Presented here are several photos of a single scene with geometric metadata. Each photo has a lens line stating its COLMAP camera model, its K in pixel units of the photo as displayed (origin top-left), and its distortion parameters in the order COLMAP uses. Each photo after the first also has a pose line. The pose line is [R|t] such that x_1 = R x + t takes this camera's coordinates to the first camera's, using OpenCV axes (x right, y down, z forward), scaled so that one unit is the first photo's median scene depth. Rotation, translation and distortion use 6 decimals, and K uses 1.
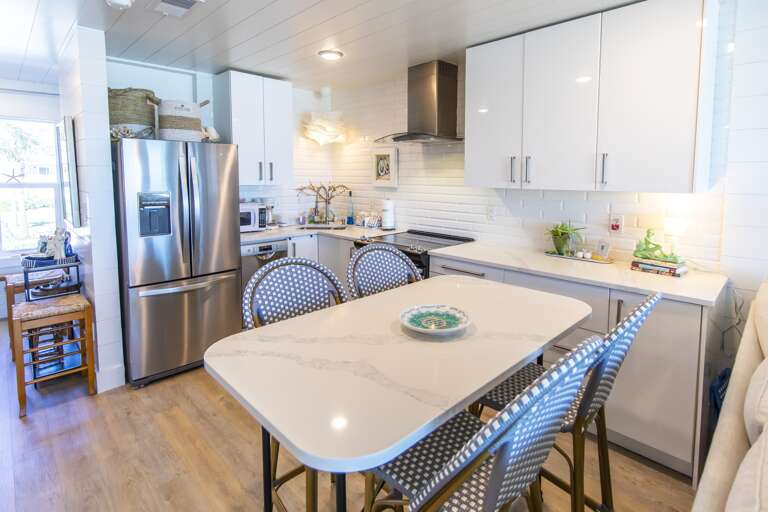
lens RADIAL K [[390.5, 0, 387.0], [0, 390.5, 209.1], [0, 0, 1]] dist [-0.000774, 0.000532]
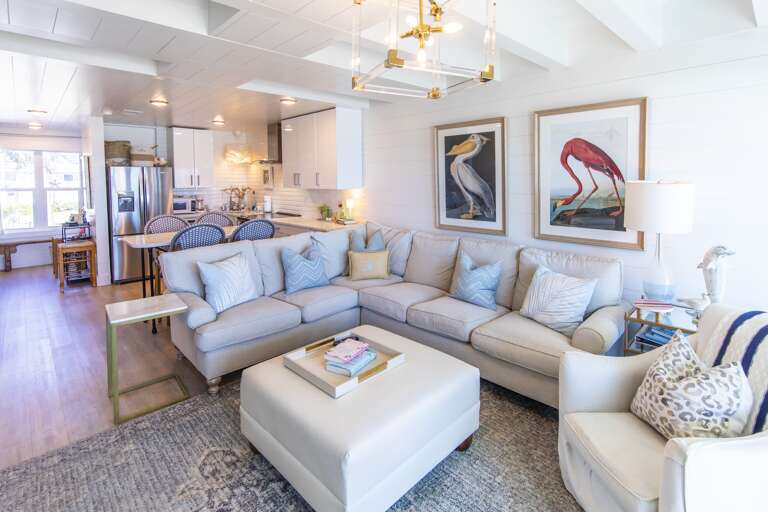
lens RADIAL K [[368.6, 0, 396.7], [0, 368.6, 199.5], [0, 0, 1]] dist [0.000970, -0.000721]
pose [[0.999917, -0.008669, 0.009492, 0.788203], [0.008973, 0.999433, -0.032438, 0.073526], [-0.009206, 0.032520, 0.999429, -0.934039]]
